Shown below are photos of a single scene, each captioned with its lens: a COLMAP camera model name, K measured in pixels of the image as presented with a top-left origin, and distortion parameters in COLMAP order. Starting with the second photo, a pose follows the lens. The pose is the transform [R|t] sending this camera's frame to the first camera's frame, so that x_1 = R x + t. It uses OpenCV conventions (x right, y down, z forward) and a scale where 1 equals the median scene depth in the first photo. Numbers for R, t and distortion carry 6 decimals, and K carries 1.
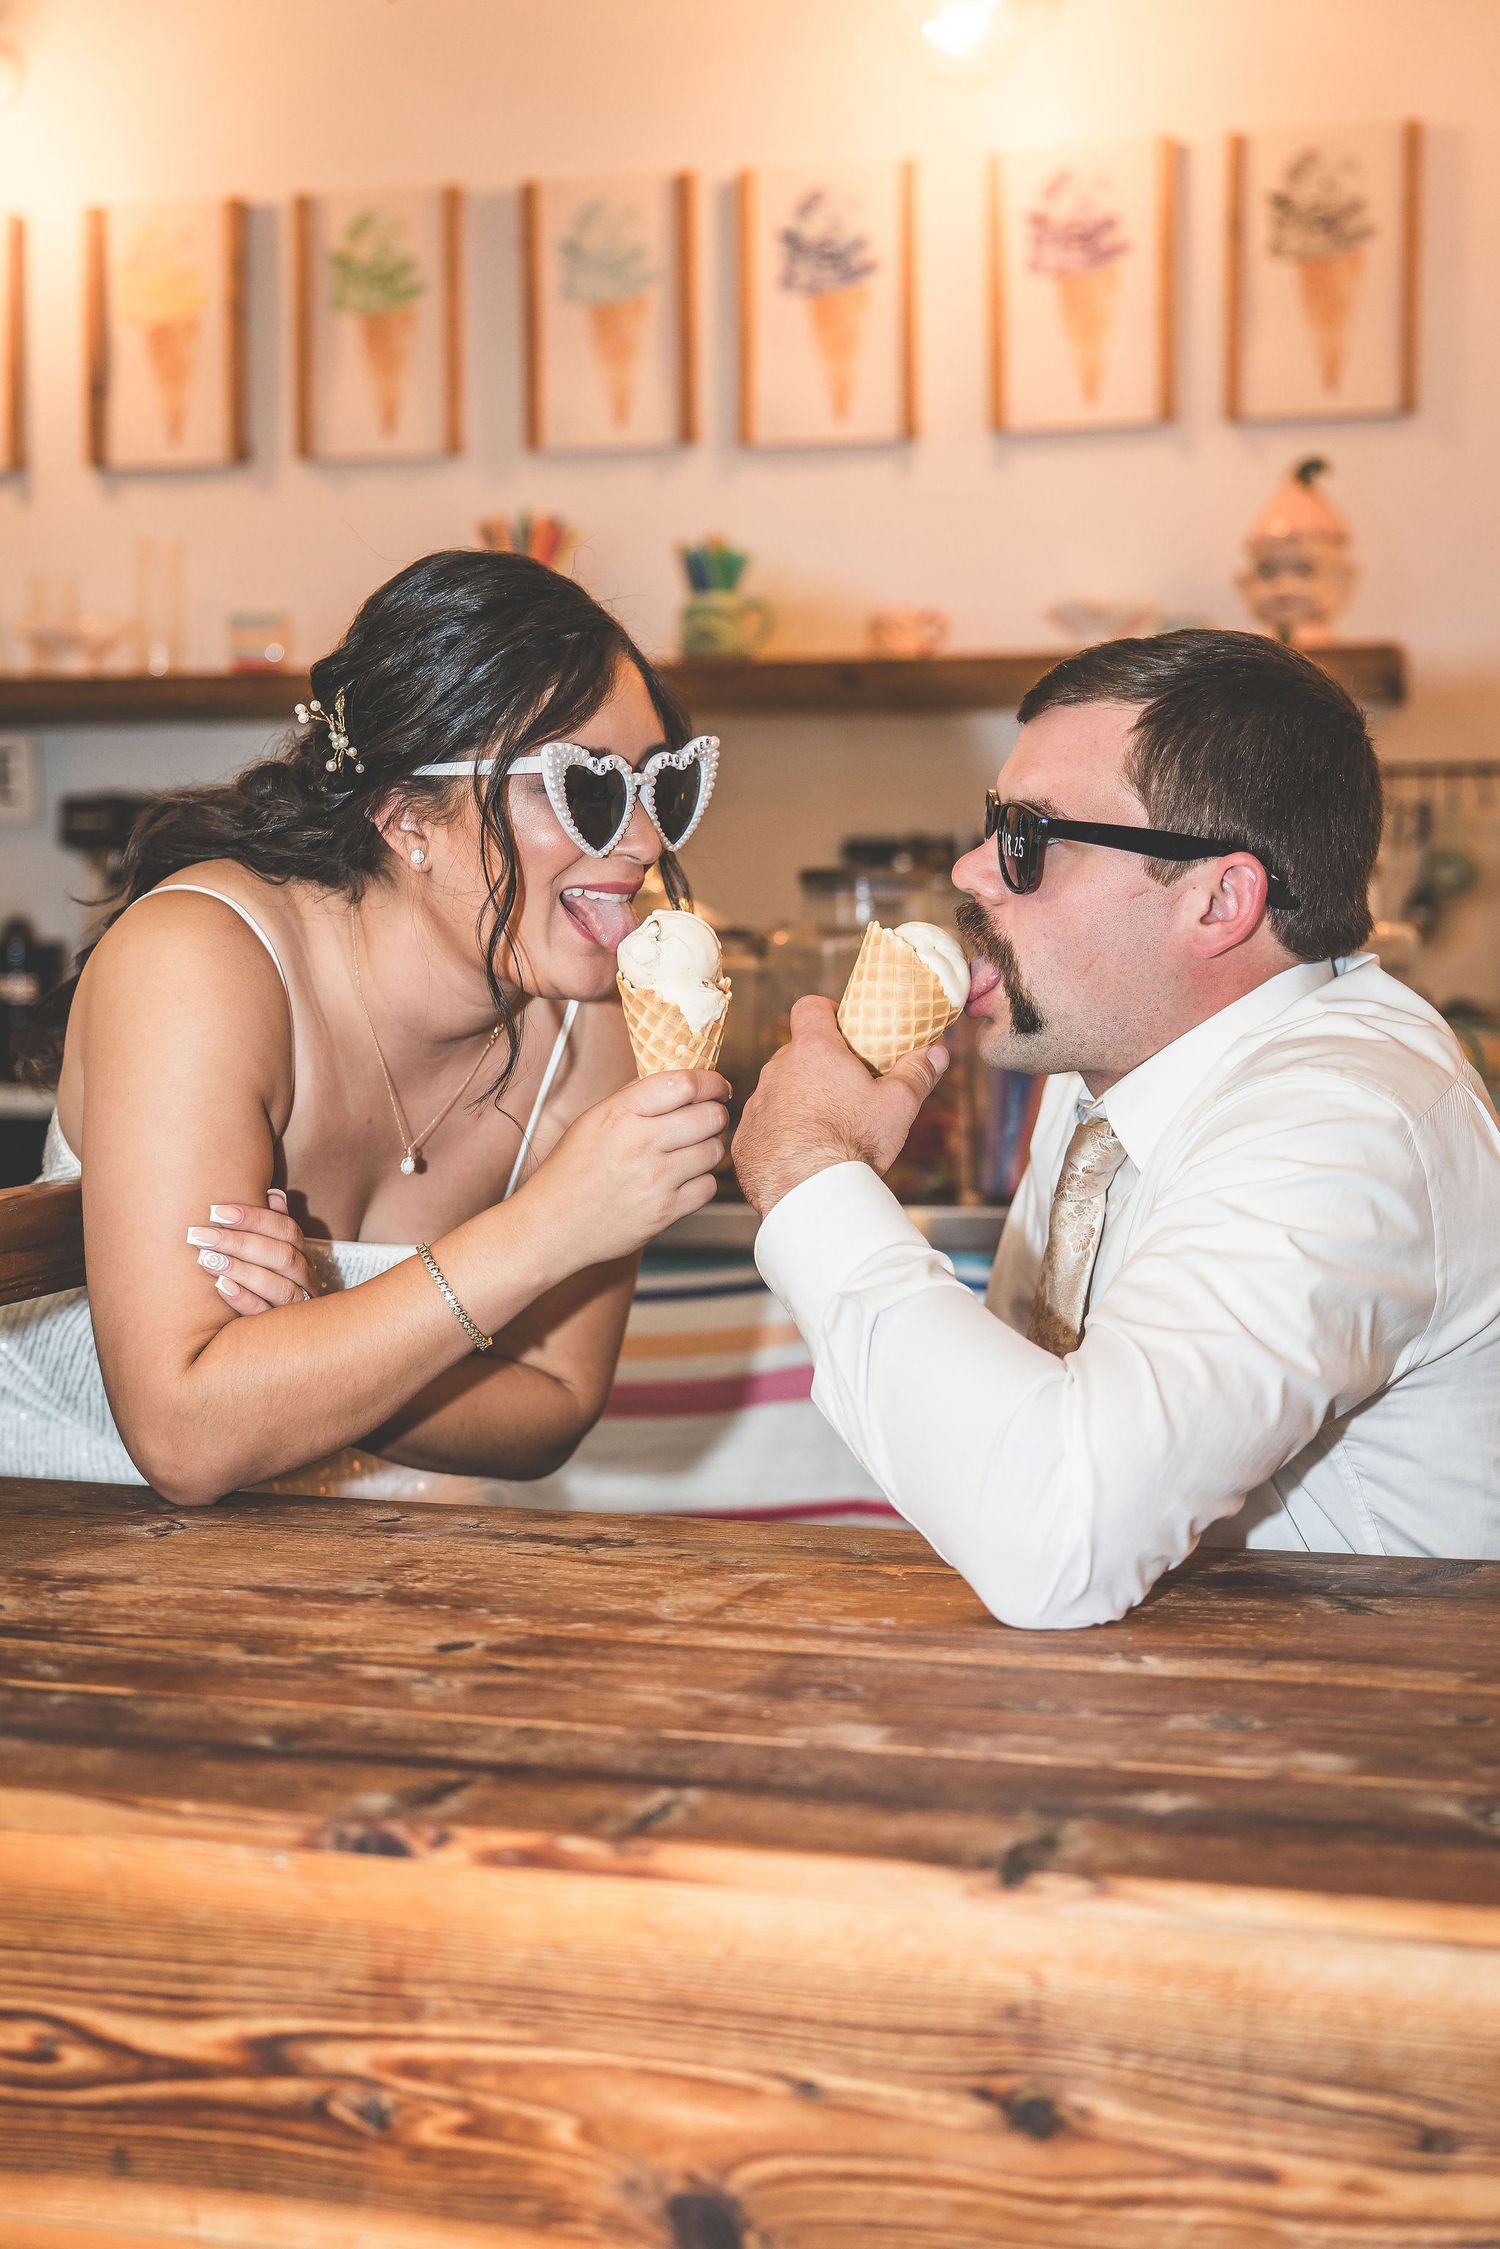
lens RADIAL K [[3155.5, 0, 748.7], [0, 3155.5, 1130.8], [0, 0, 1]] dist [0.026456, 0.000000]
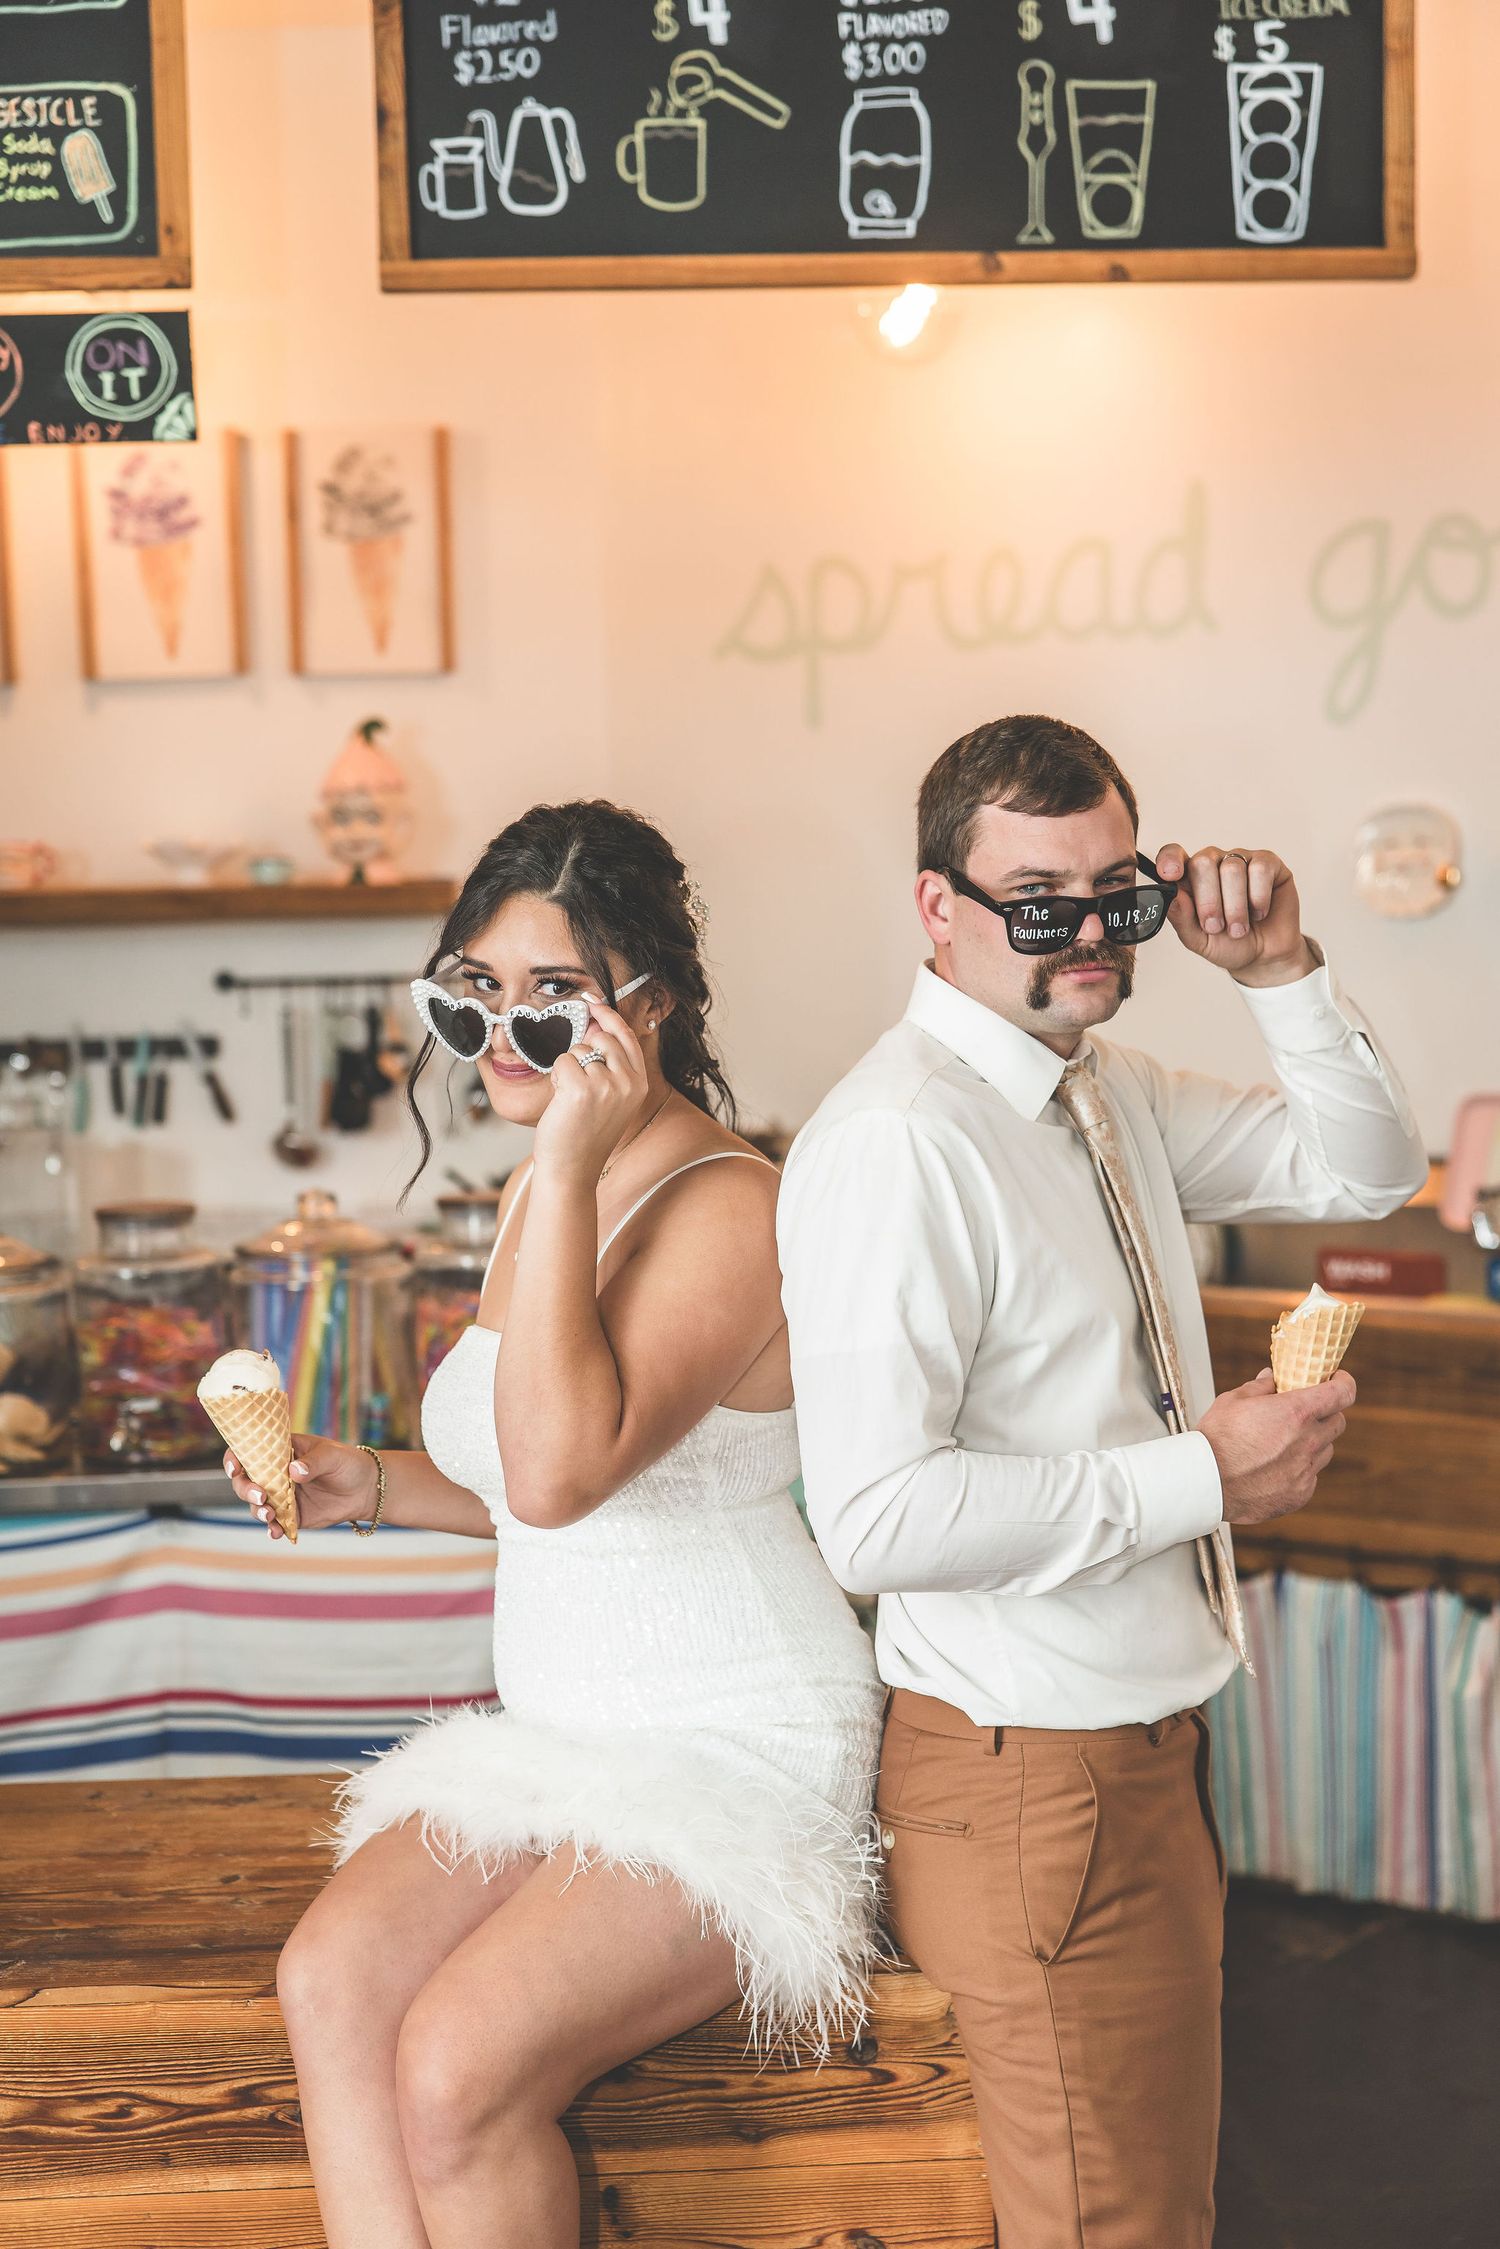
lens RADIAL K [[3591.0, 0, 748.2], [0, 3591.0, 1122.4], [0, 0, 1]] dist [0.006412, 0.000000]
pose [[0.943470, -0.047443, 0.328045, -0.132232], [0.041638, 0.998827, 0.024699, -0.088433], [-0.328832, -0.009644, 0.944339, -0.300466]]
